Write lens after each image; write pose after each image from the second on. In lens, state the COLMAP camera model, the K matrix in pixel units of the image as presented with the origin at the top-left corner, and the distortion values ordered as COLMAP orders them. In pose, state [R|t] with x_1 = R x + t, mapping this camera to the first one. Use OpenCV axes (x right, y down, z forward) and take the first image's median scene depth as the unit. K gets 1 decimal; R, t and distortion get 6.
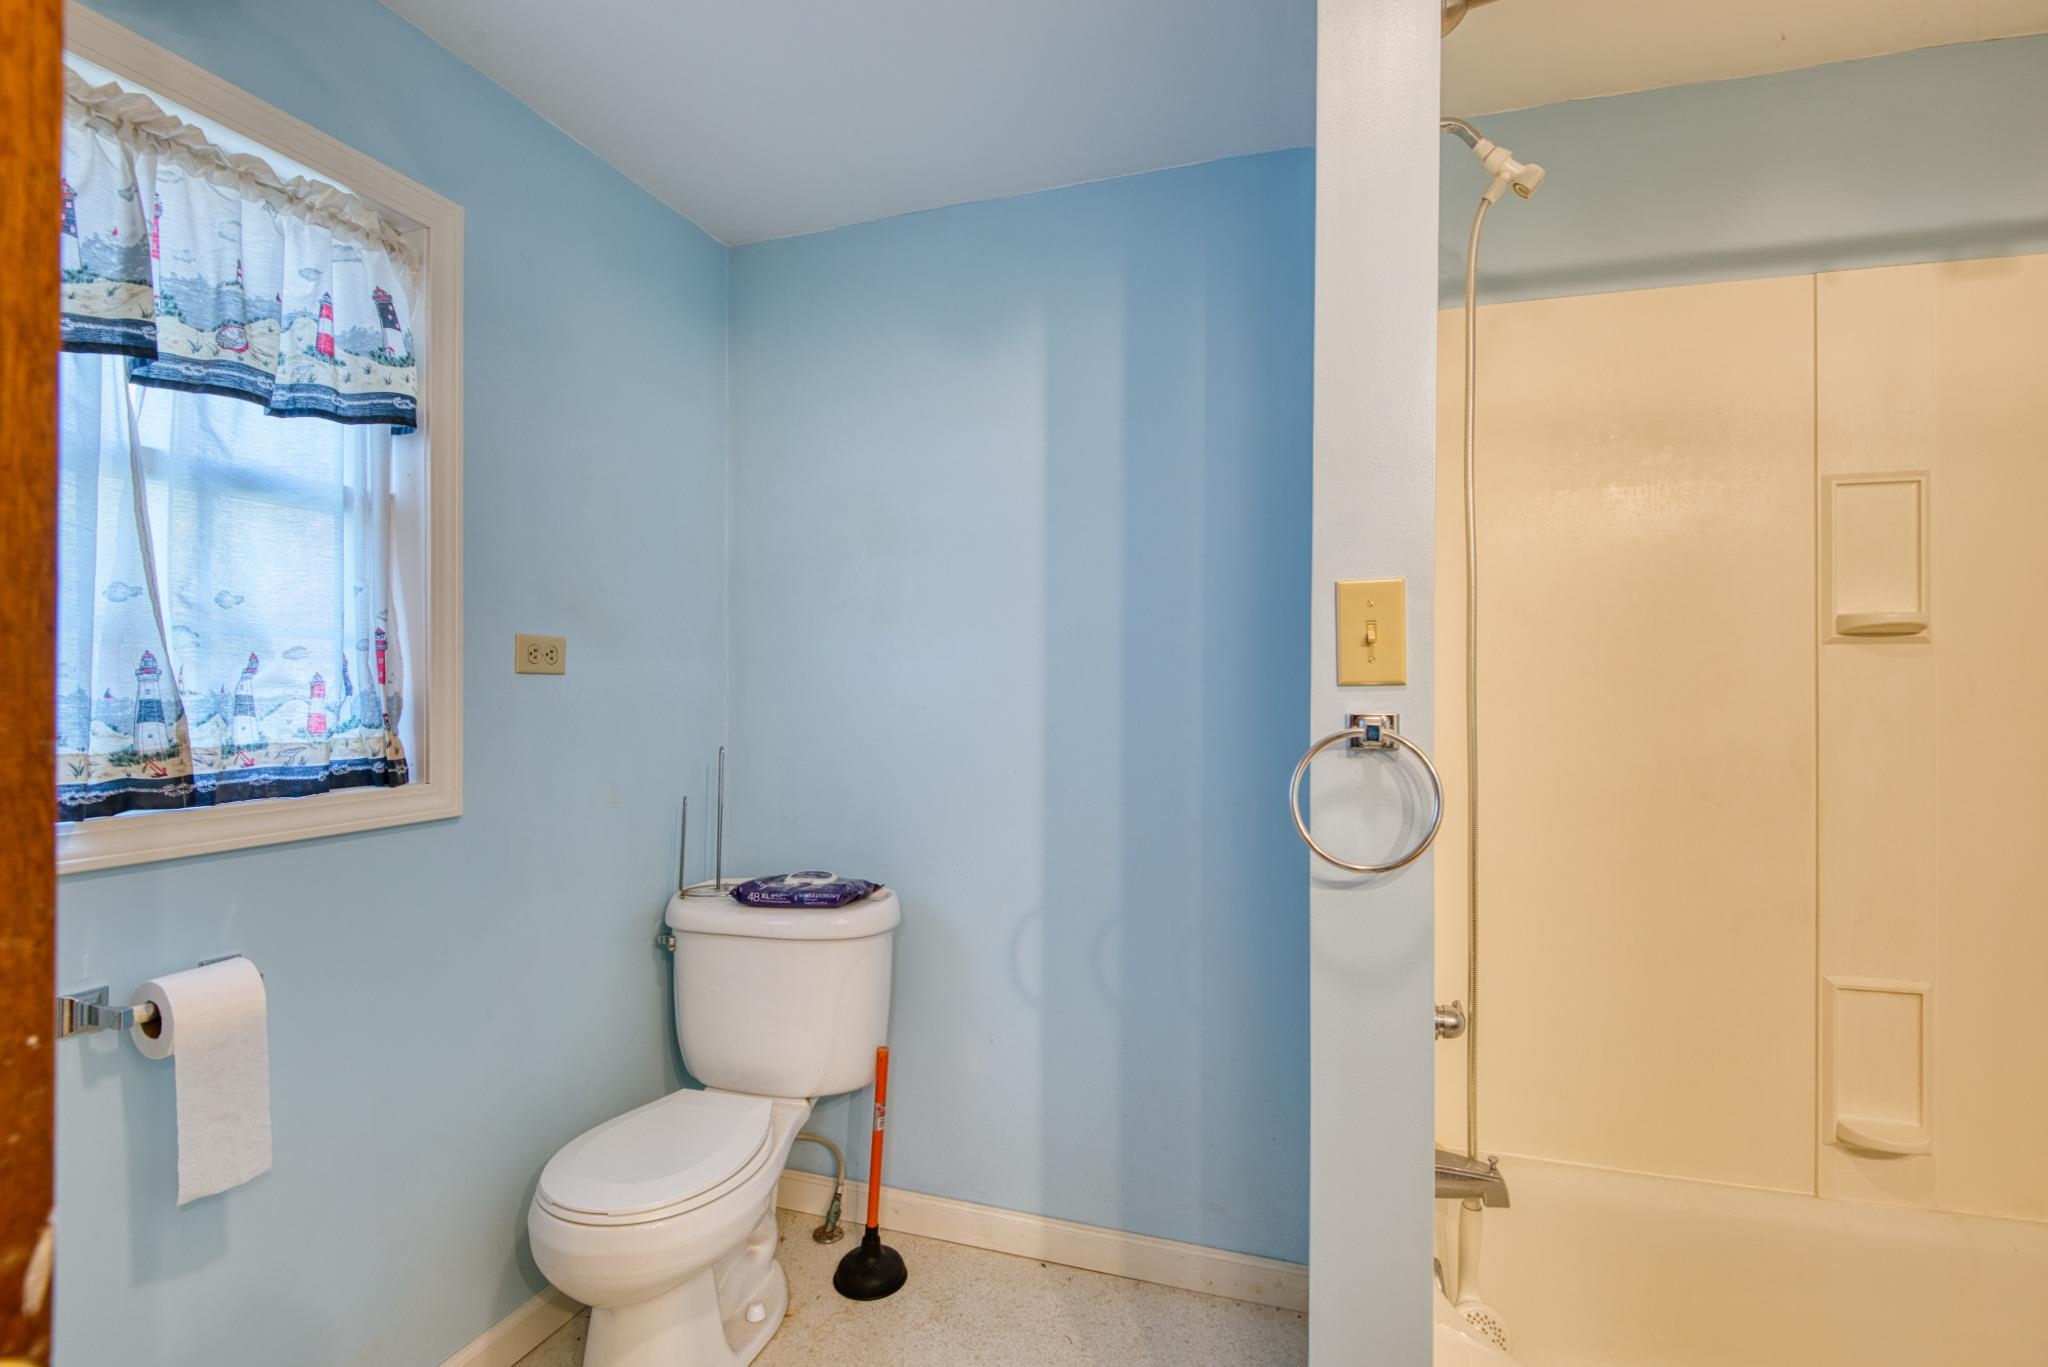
lens RADIAL K [[1006.4, 0, 1029.2], [0, 1006.4, 690.5], [0, 0, 1]] dist [0.055915, -0.042391]
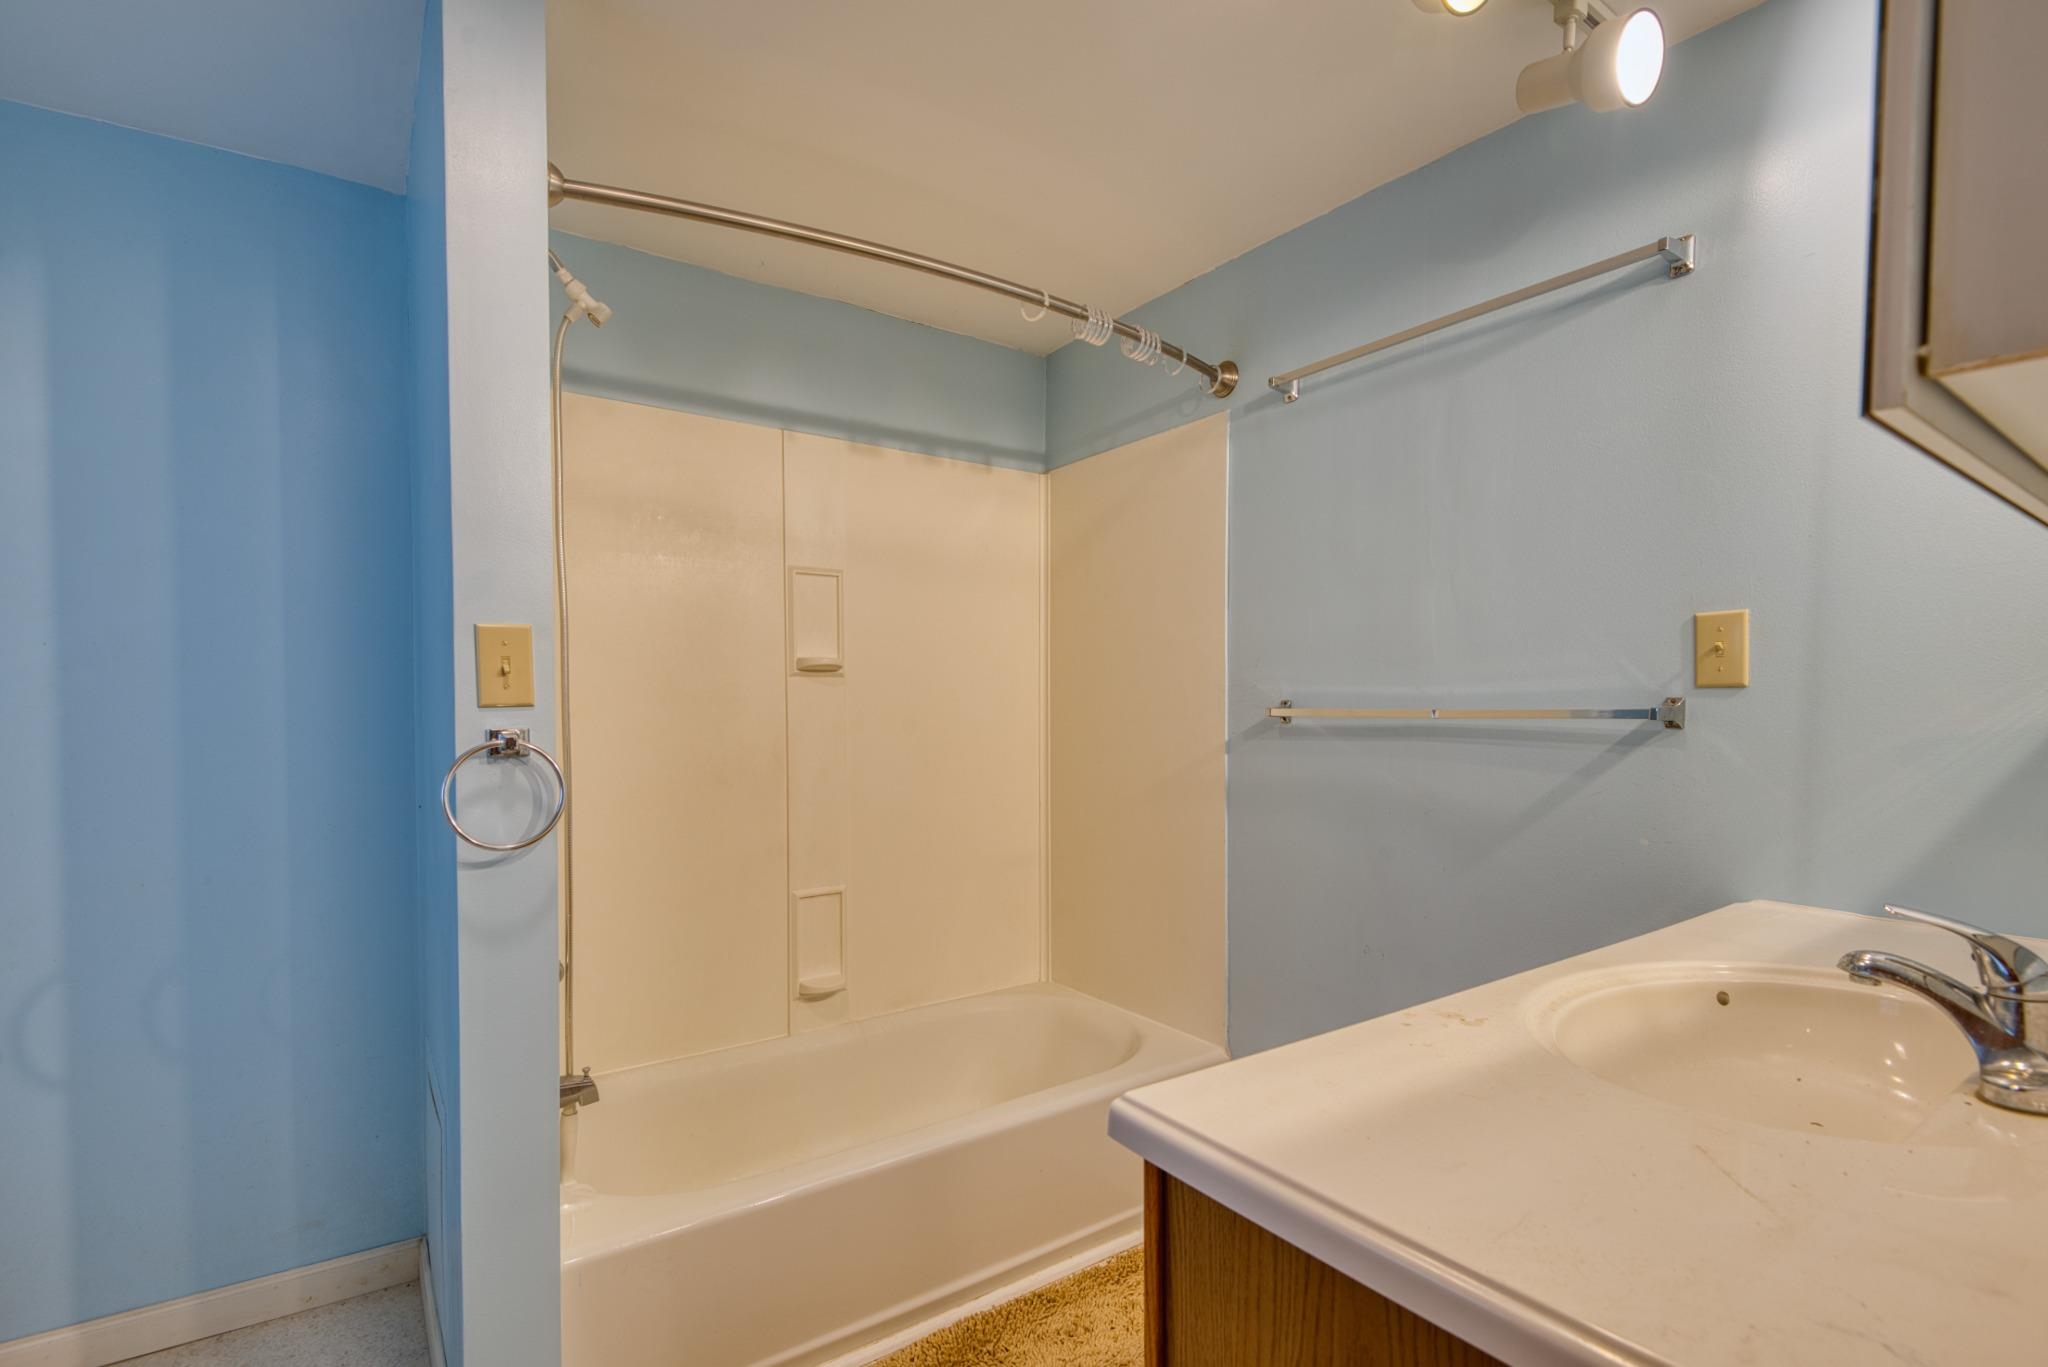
lens RADIAL K [[949.9, 0, 1024.3], [0, 949.9, 675.3], [0, 0, 1]] dist [0.005709, -0.022268]
pose [[0.623591, 0.012854, 0.781645, -0.135883], [0.018141, 0.999358, -0.030907, 0.002786], [-0.781541, 0.033454, 0.622957, -0.185594]]
